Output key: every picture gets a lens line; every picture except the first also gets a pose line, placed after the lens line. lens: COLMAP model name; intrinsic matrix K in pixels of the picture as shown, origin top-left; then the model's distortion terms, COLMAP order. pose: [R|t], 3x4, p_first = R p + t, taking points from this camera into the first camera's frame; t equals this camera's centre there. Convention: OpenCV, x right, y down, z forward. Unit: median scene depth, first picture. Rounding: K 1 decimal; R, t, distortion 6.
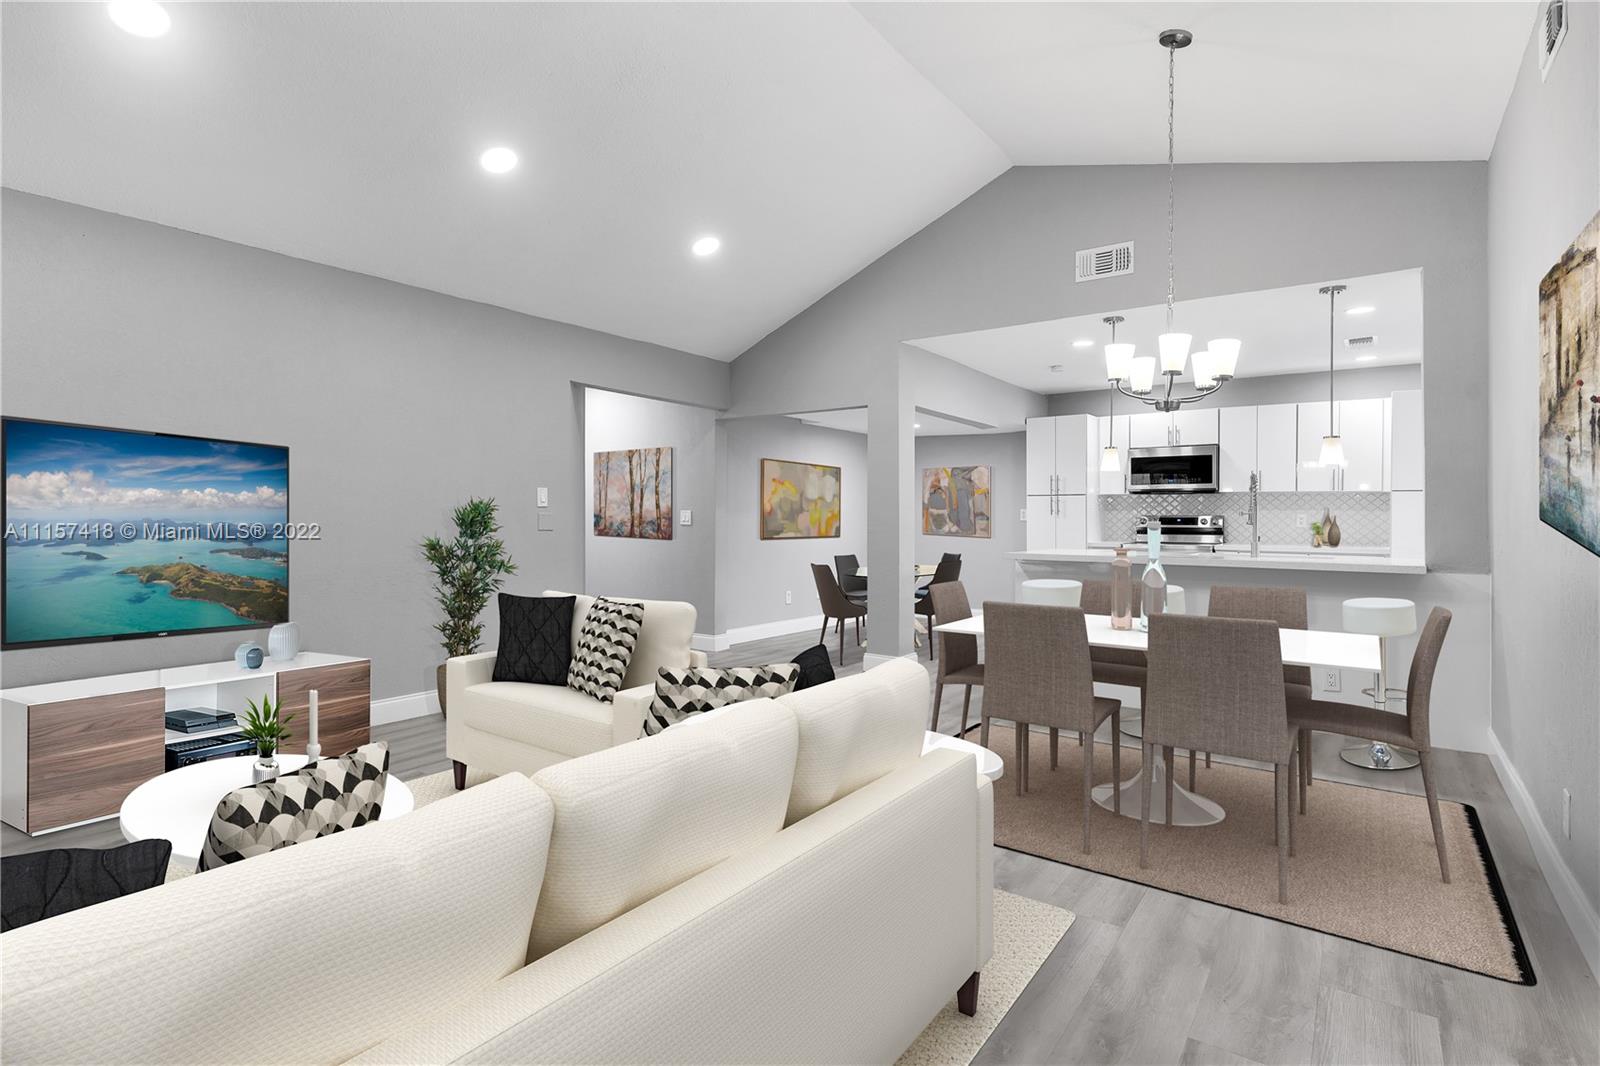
lens RADIAL K [[785.8, 0, 799.9], [0, 785.8, 540.5], [0, 0, 1]] dist [0.005402, -0.000187]
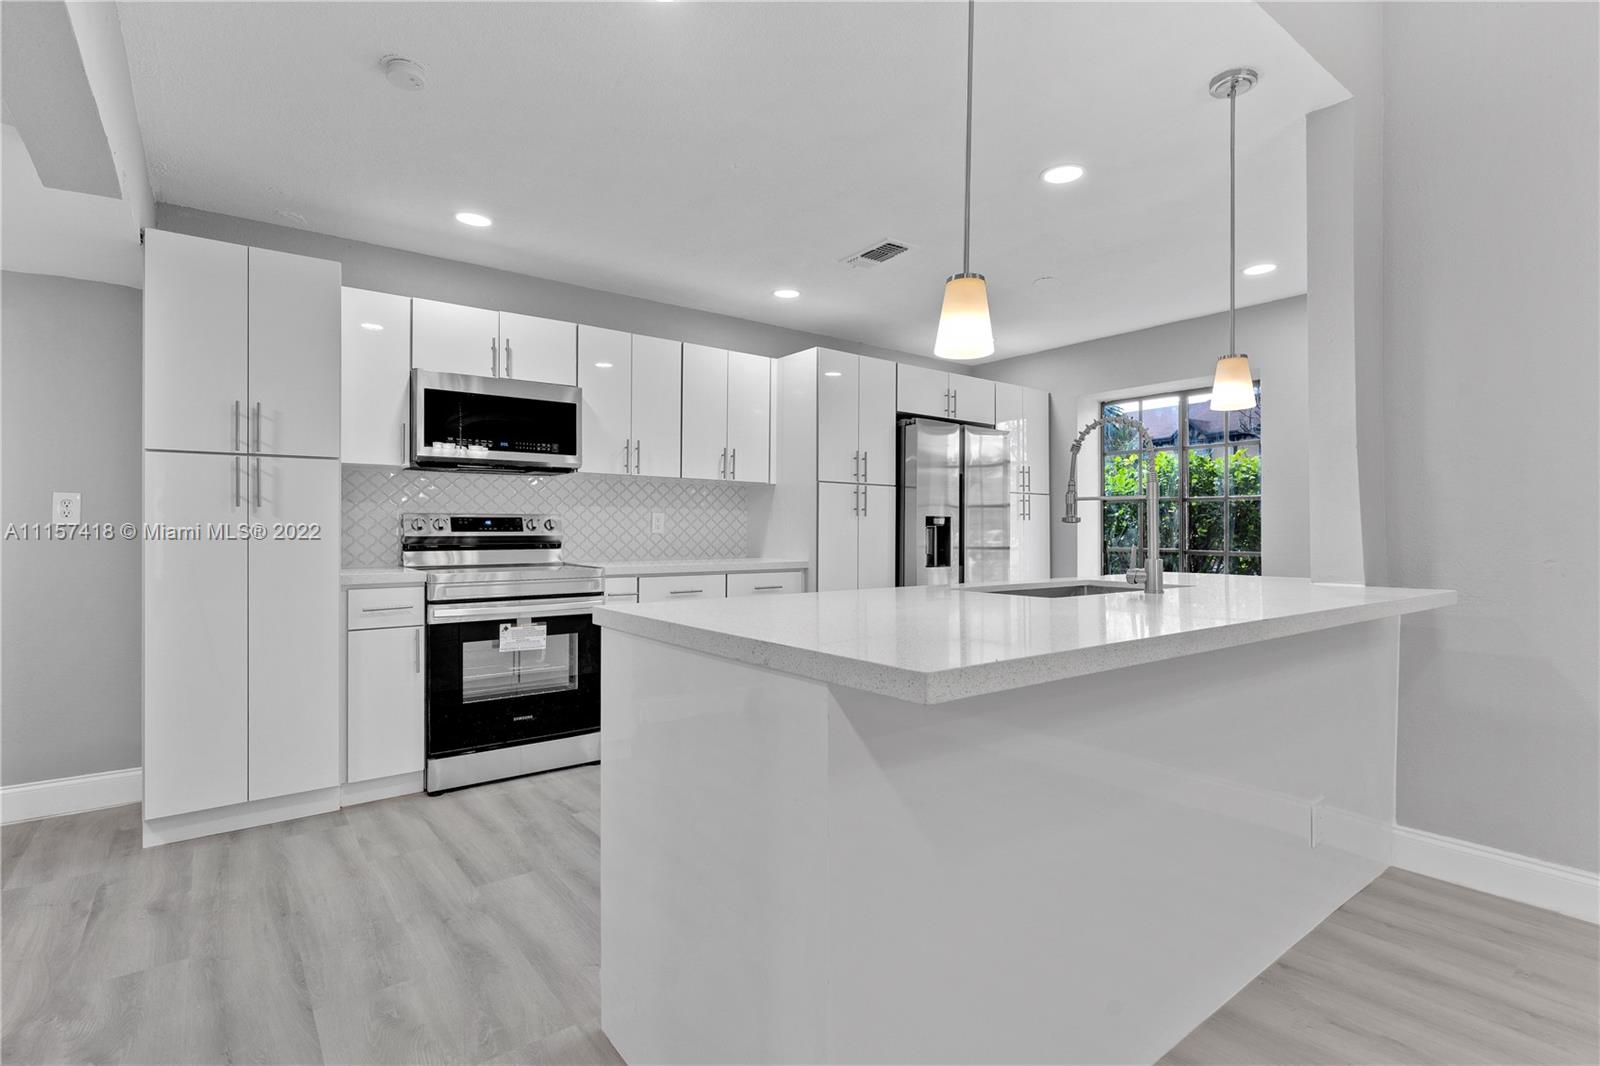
lens RADIAL K [[785.8, 0, 810.3], [0, 785.8, 517.3], [0, 0, 1]] dist [0.005402, -0.000187]
pose [[0.277135, 0.013246, 0.960740, 0.040388], [0.026102, 0.999432, -0.021308, -0.013051], [-0.960476, 0.030982, 0.276632, 0.683392]]
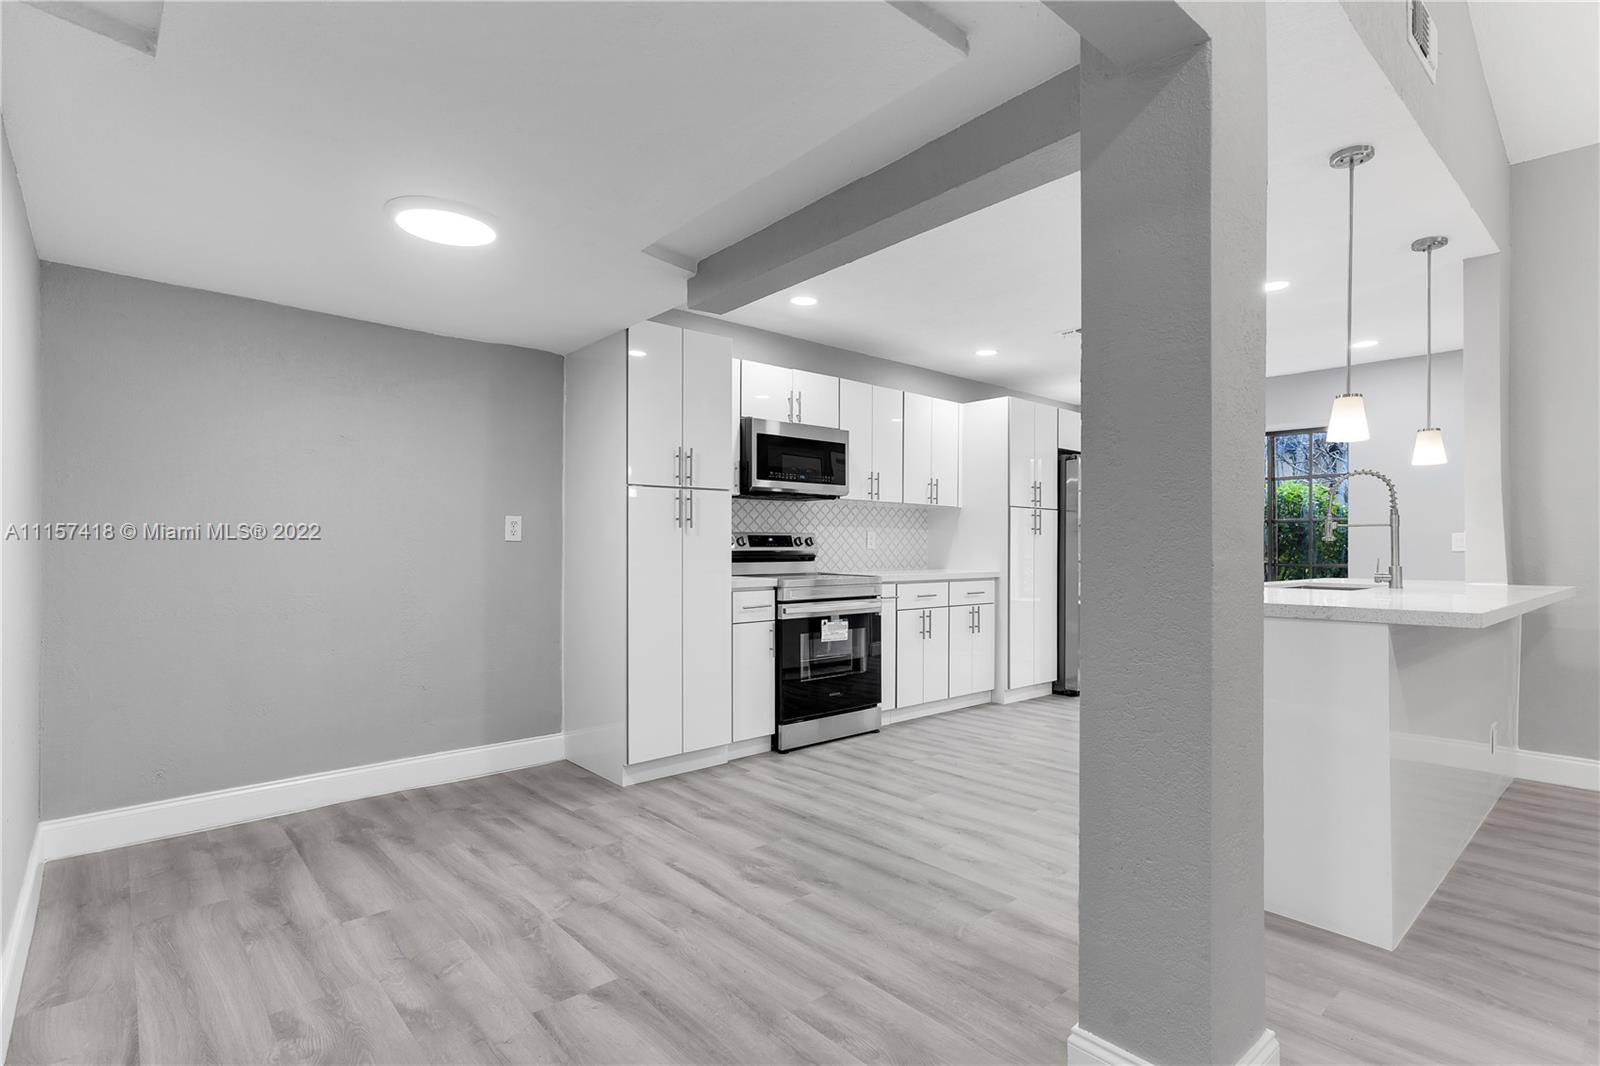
lens RADIAL K [[785.8, 0, 820.5], [0, 785.8, 548.0], [0, 0, 1]] dist [0.005402, -0.000187]
pose [[0.203934, -0.003416, 0.978979, -0.143985], [0.026145, 0.999656, -0.001958, -0.017451], [-0.978636, 0.025995, 0.203953, 0.873313]]
